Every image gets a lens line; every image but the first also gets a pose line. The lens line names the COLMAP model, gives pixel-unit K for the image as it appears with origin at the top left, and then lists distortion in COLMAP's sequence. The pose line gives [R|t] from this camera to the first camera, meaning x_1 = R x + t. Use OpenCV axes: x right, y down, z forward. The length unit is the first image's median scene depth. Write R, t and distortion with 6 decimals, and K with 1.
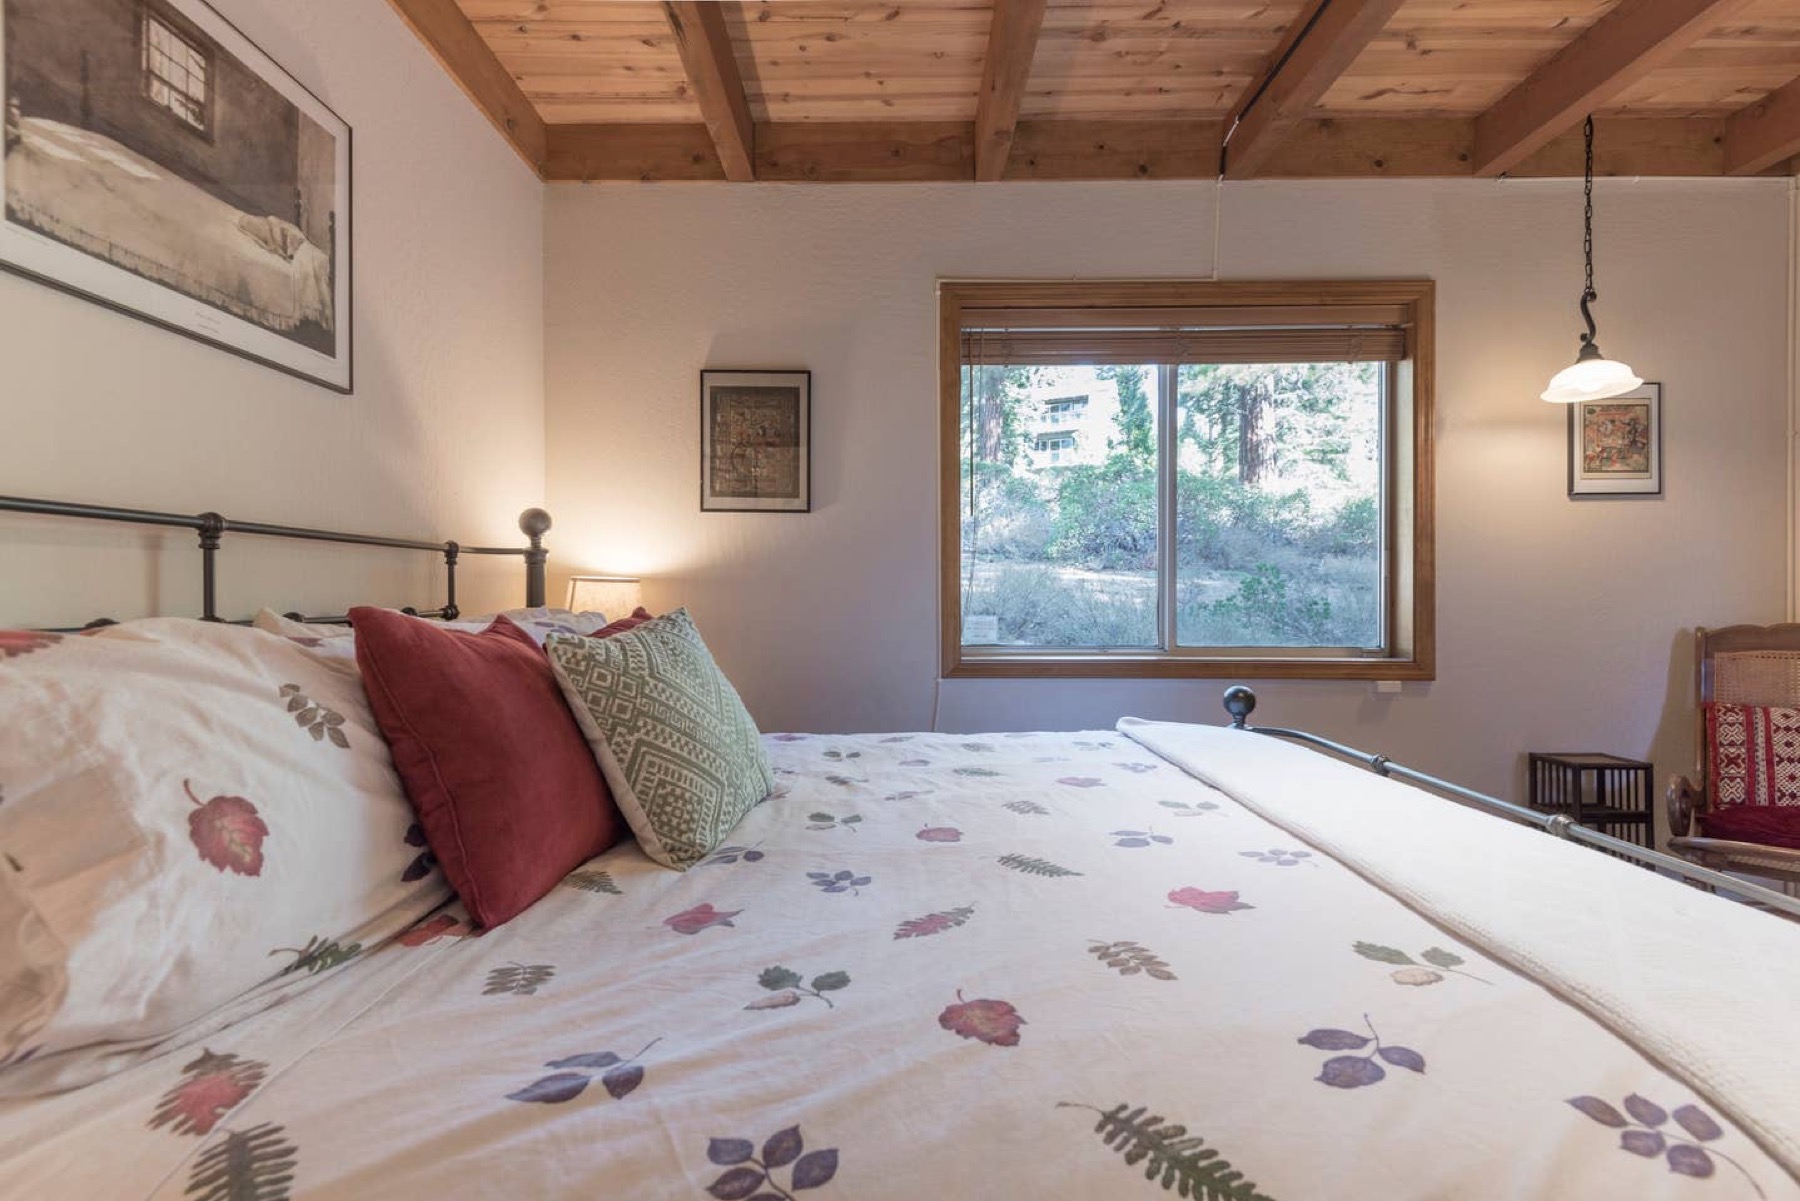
lens RADIAL K [[804.3, 0, 877.2], [0, 804.3, 592.6], [0, 0, 1]] dist [0.002753, -0.008670]
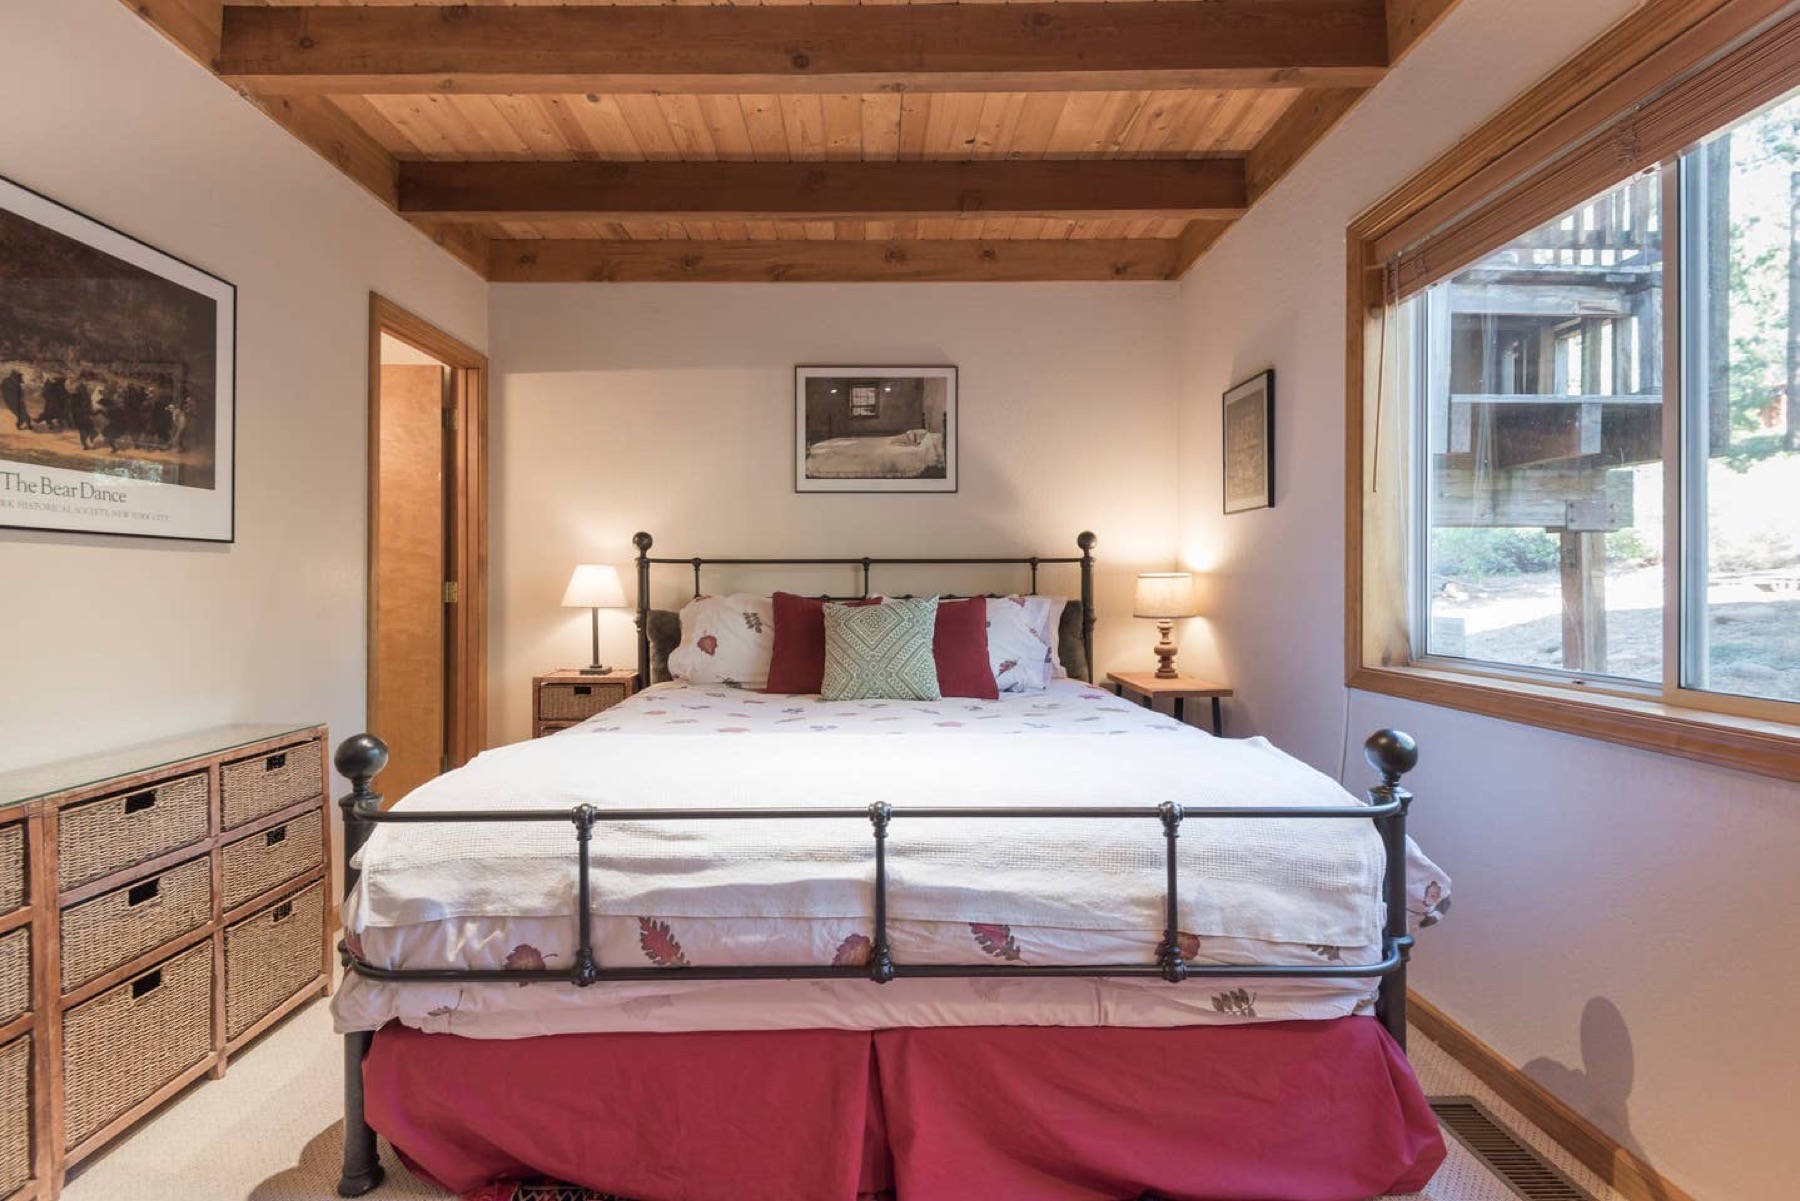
lens RADIAL K [[804.3, 0, 877.2], [0, 804.3, 592.6], [0, 0, 1]] dist [0.002753, -0.008670]
pose [[0.035935, -0.004141, -0.999346, 1.603350], [0.002352, 0.999989, -0.004059, 0.027574], [0.999351, -0.002204, 0.035944, 0.784371]]
